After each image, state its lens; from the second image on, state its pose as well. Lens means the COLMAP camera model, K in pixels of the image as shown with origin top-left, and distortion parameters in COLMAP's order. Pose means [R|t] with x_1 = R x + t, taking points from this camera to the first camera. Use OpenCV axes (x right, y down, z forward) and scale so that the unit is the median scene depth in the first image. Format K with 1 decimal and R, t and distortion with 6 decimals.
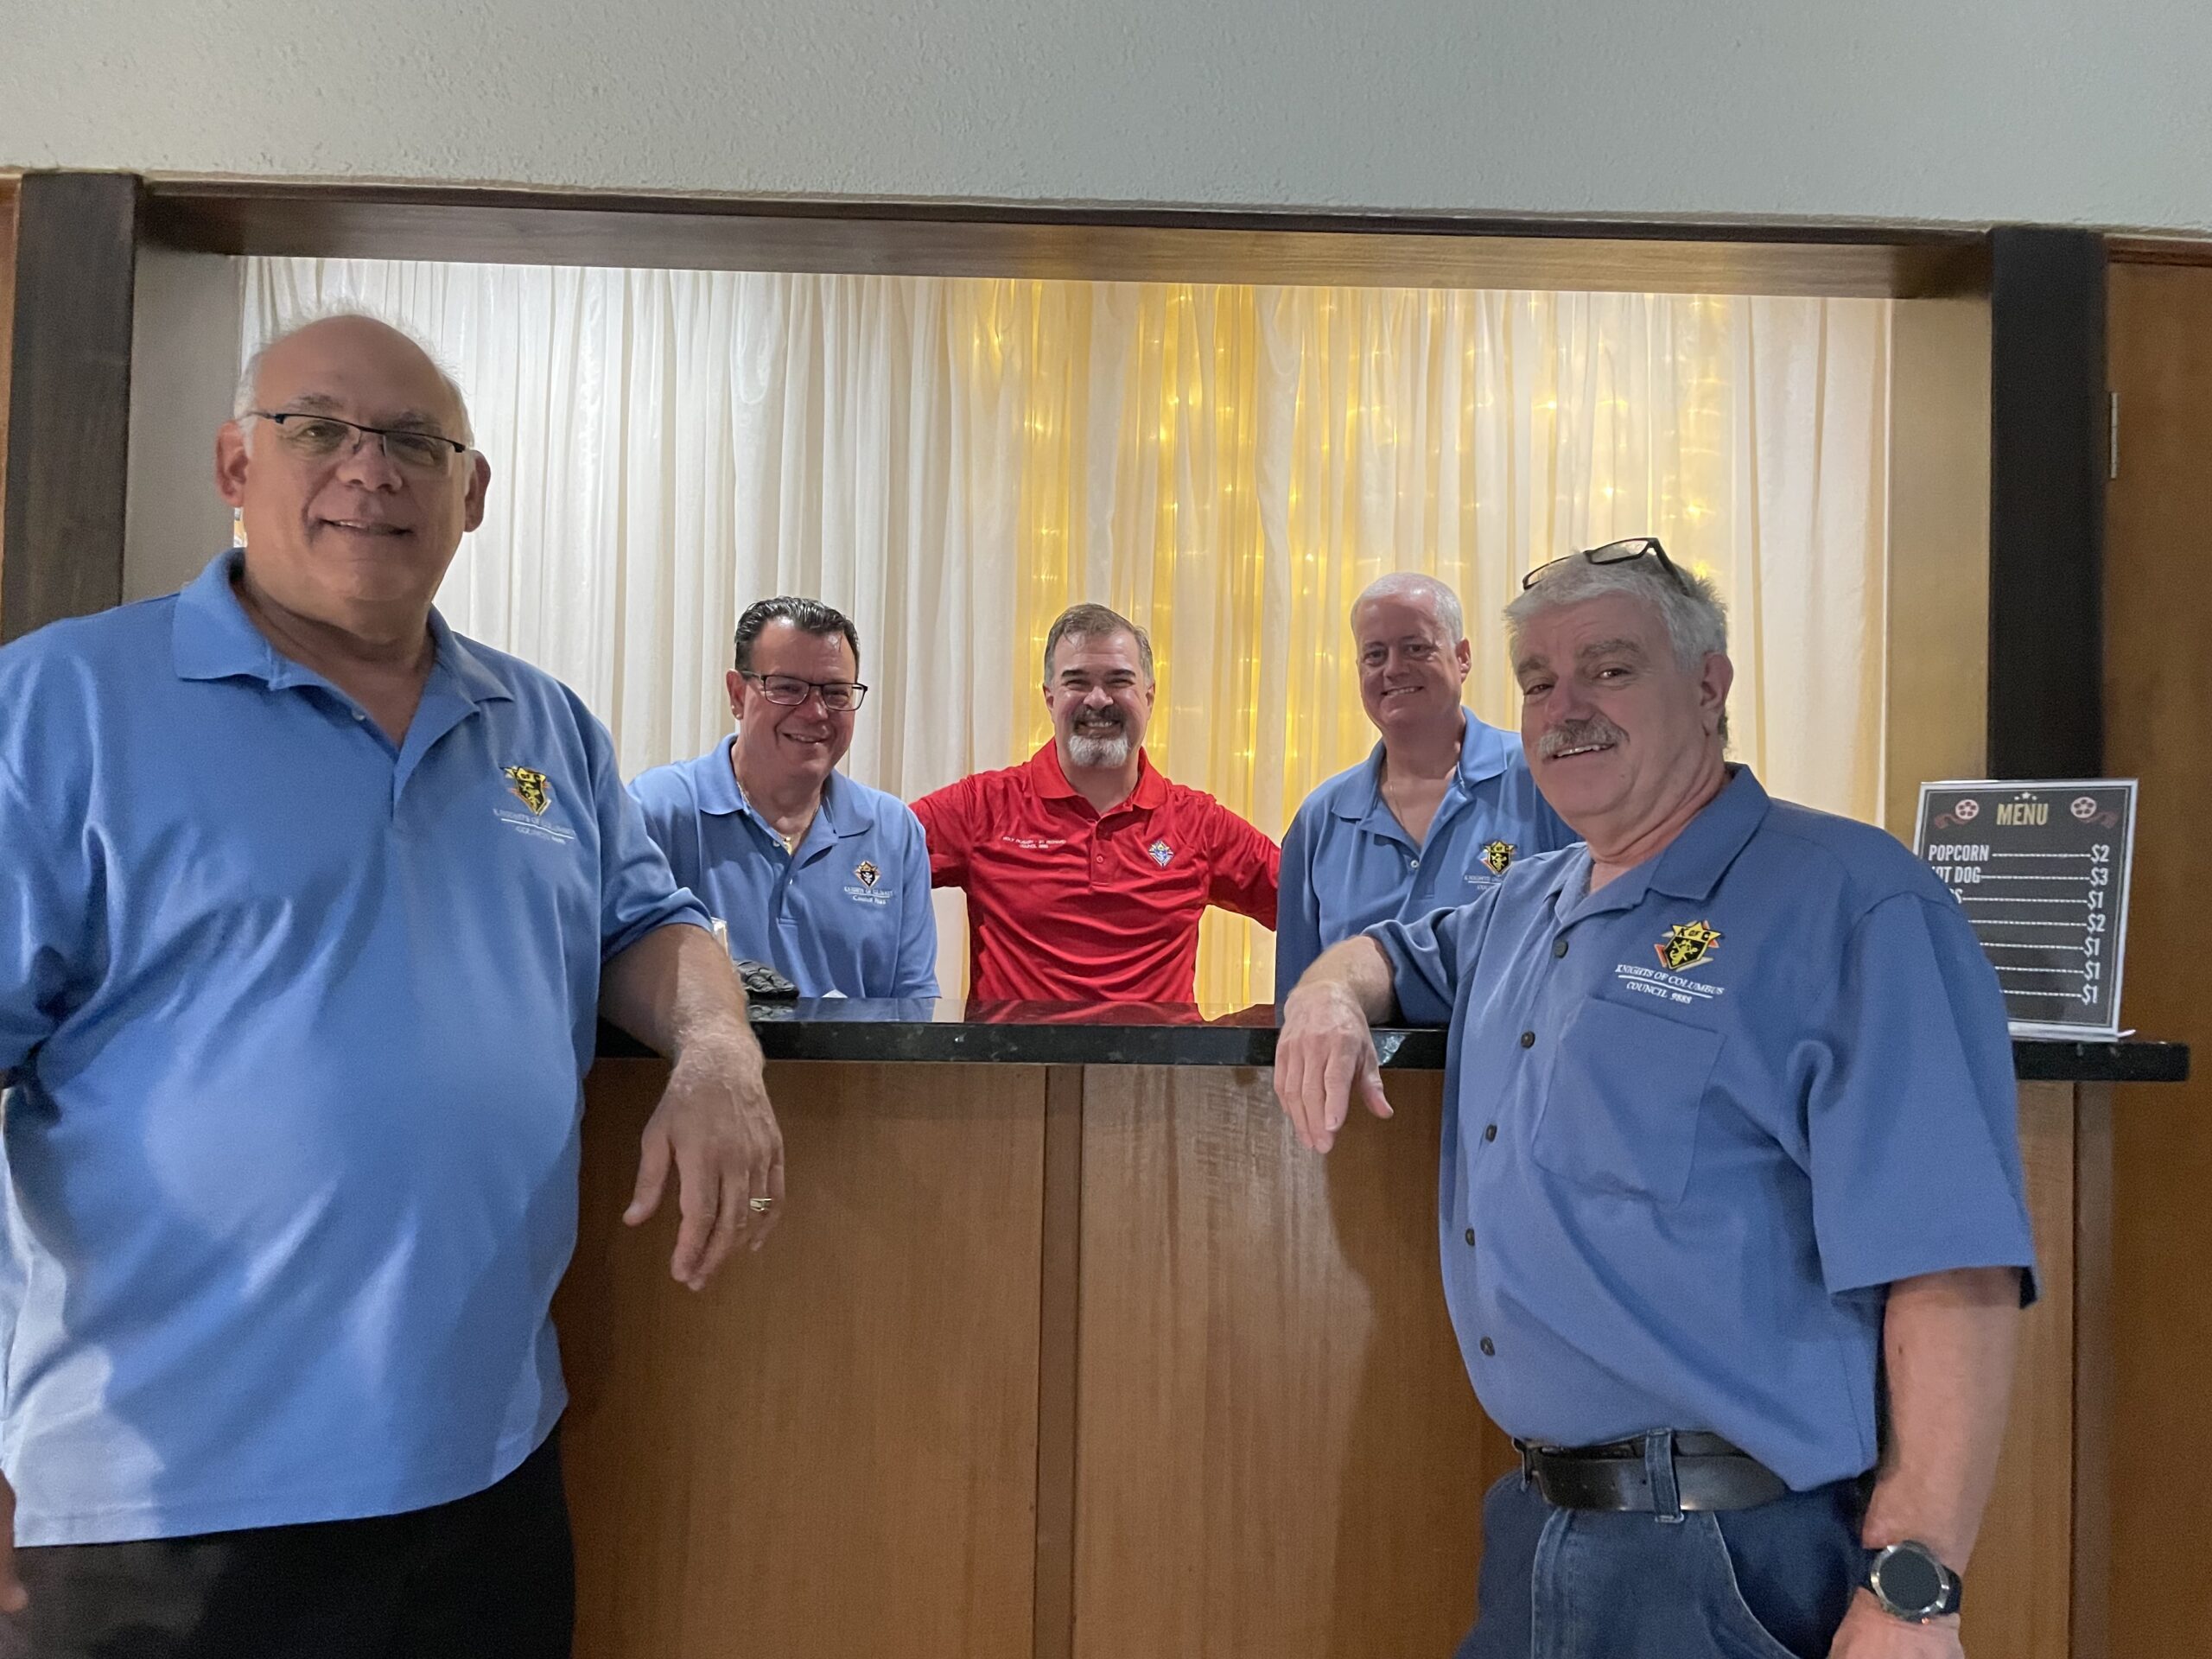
lens RADIAL K [[1689.9, 0, 1129.8], [0, 1689.9, 850.1], [0, 0, 1]] dist [0.046525, -0.066792]
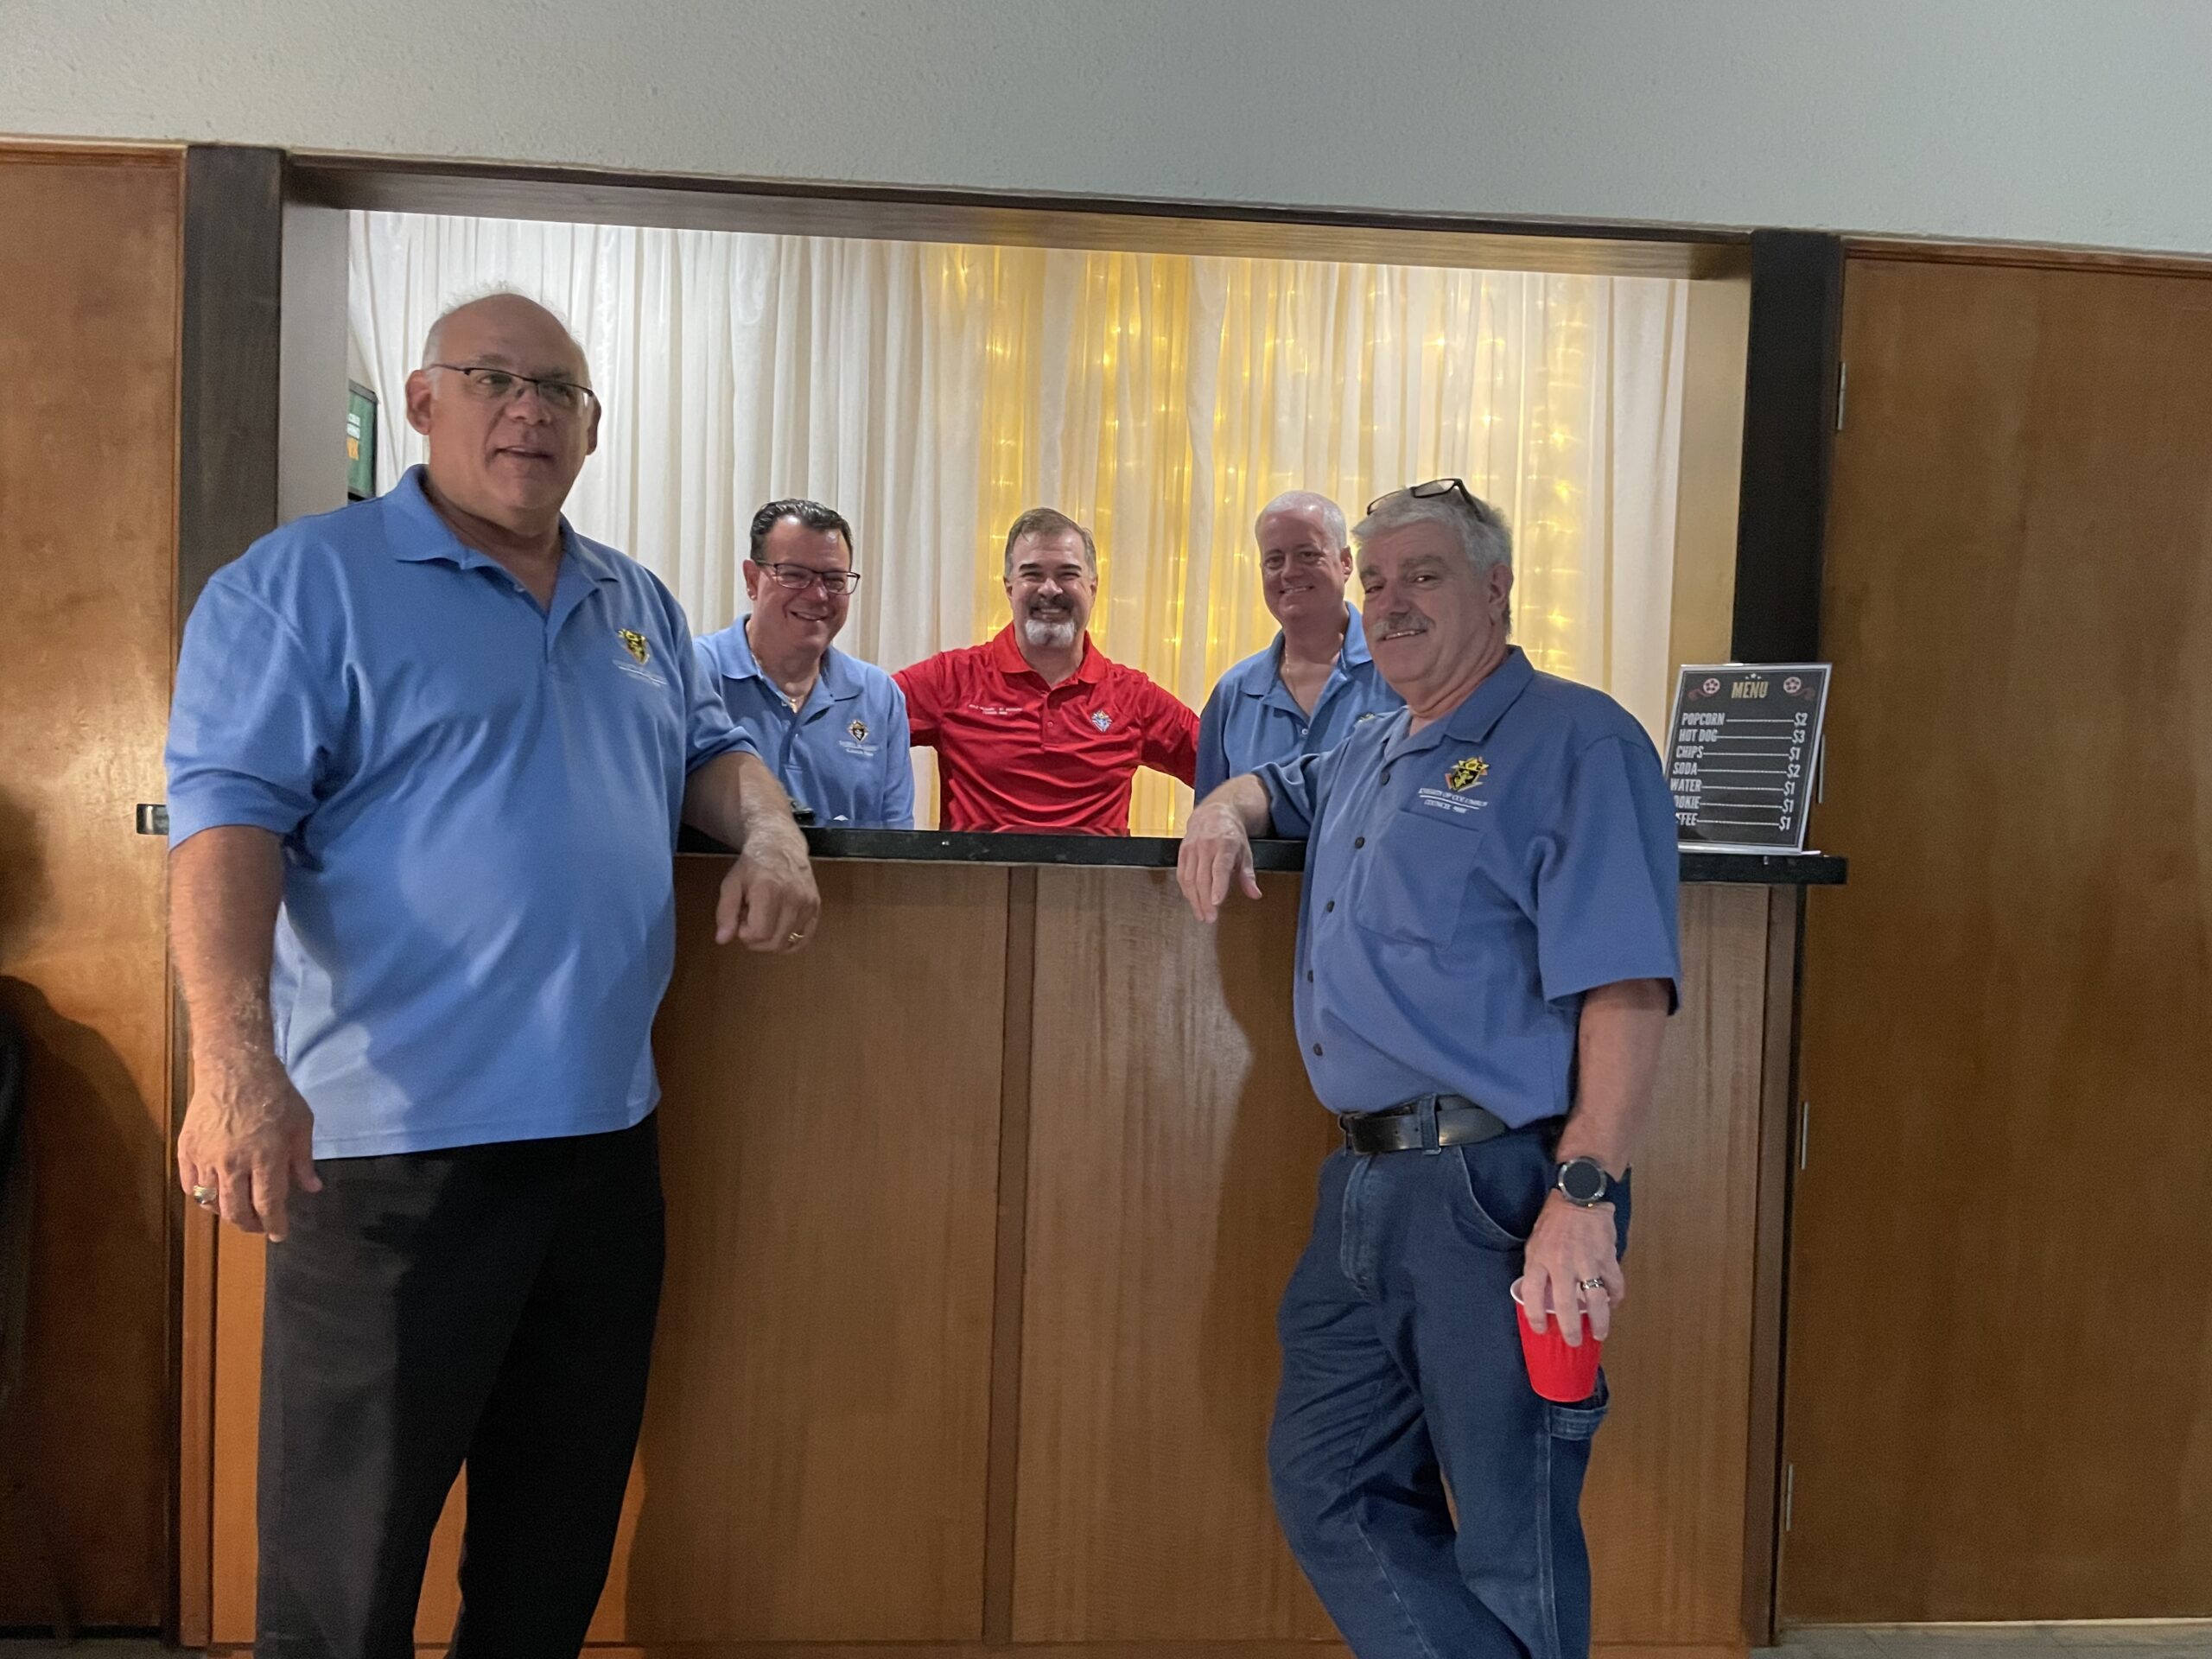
lens RADIAL K [[1689.9, 0, 1135.1], [0, 1689.9, 855.2], [0, 0, 1]] dist [0.046525, -0.066792]
pose [[0.999178, 0.013004, 0.038392, -0.001302], [-0.015460, 0.997805, 0.064389, 0.028803], [-0.037471, -0.064930, 0.997186, -0.300043]]
